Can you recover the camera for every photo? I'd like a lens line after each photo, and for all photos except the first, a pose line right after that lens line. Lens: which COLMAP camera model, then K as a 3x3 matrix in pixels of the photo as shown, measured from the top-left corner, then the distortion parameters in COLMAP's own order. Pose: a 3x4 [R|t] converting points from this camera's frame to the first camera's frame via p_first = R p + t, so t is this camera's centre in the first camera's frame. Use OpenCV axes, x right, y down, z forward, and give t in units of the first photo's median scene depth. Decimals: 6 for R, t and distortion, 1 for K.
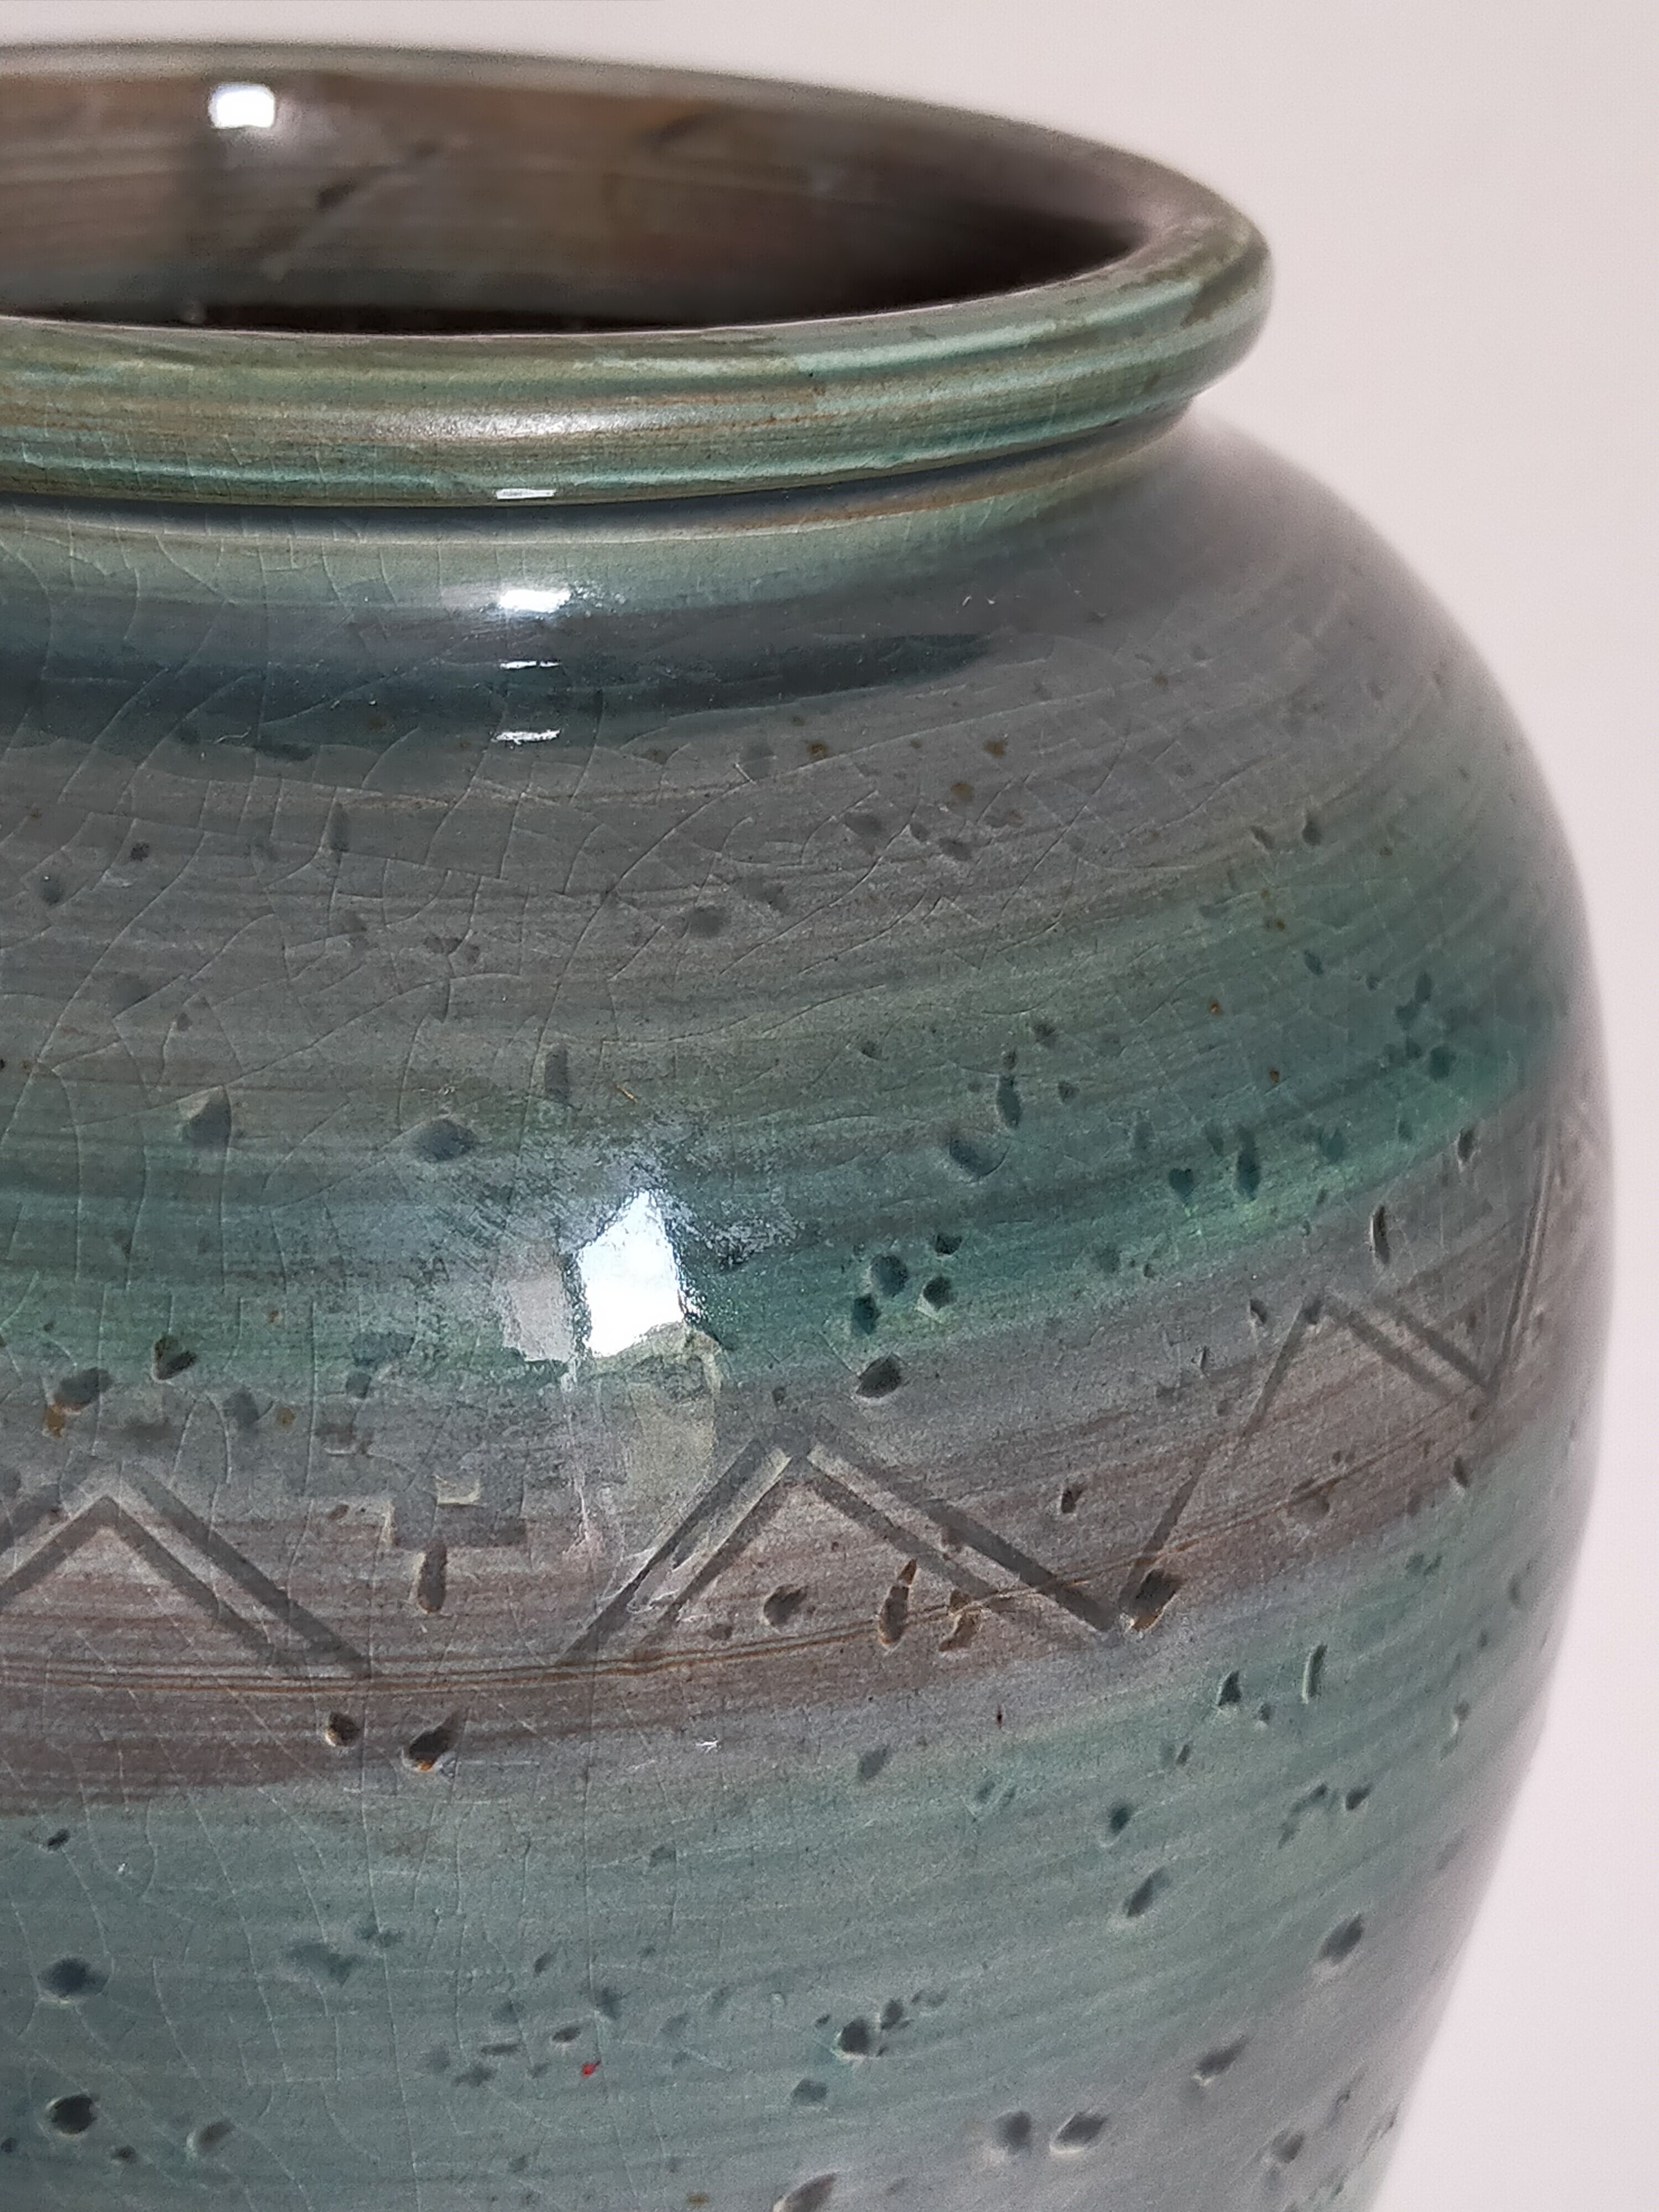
lens RADIAL K [[3450.9, 0, 829.5], [0, 3450.9, 1106.0], [0, 0, 1]] dist [0.136690, -0.454484]
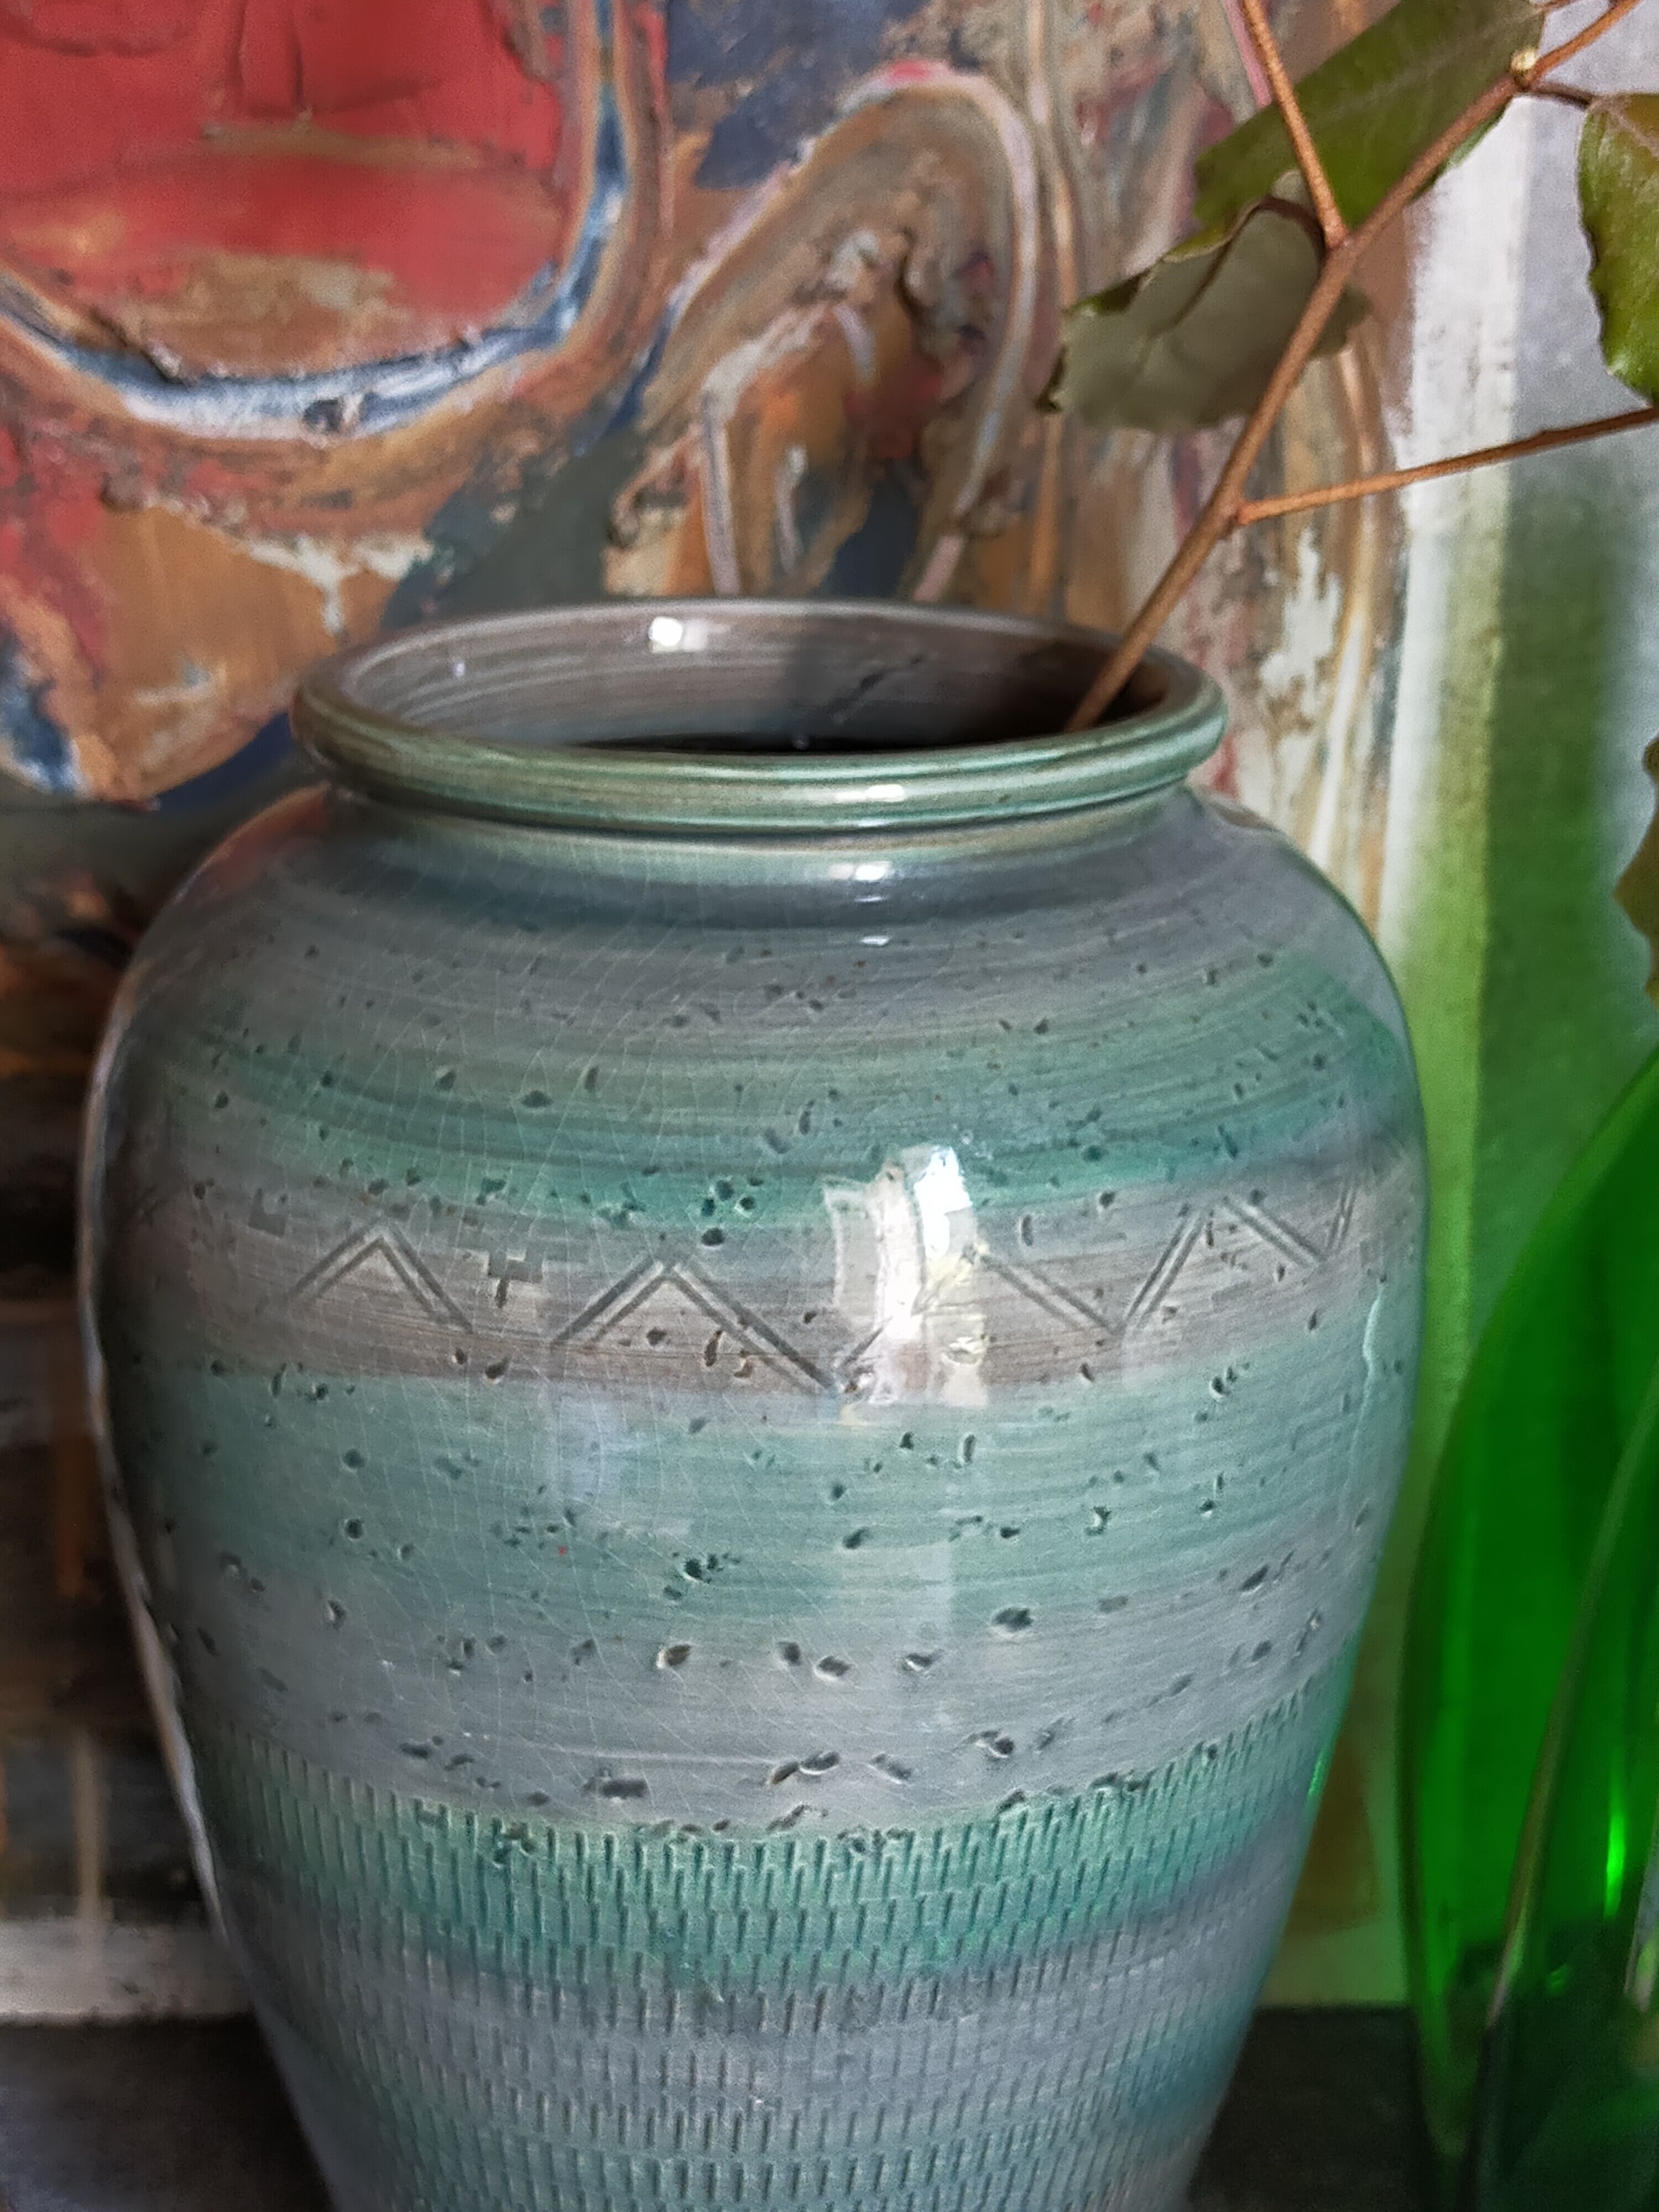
lens RADIAL K [[3385.0, 0, 839.8], [0, 3385.0, 1103.9], [0, 0, 1]] dist [0.109626, -0.108014]
pose [[0.895594, 0.107259, -0.431750, 0.965900], [-0.158260, 0.983829, -0.083872, 0.157898], [0.415772, 0.143444, 0.898086, -0.847936]]
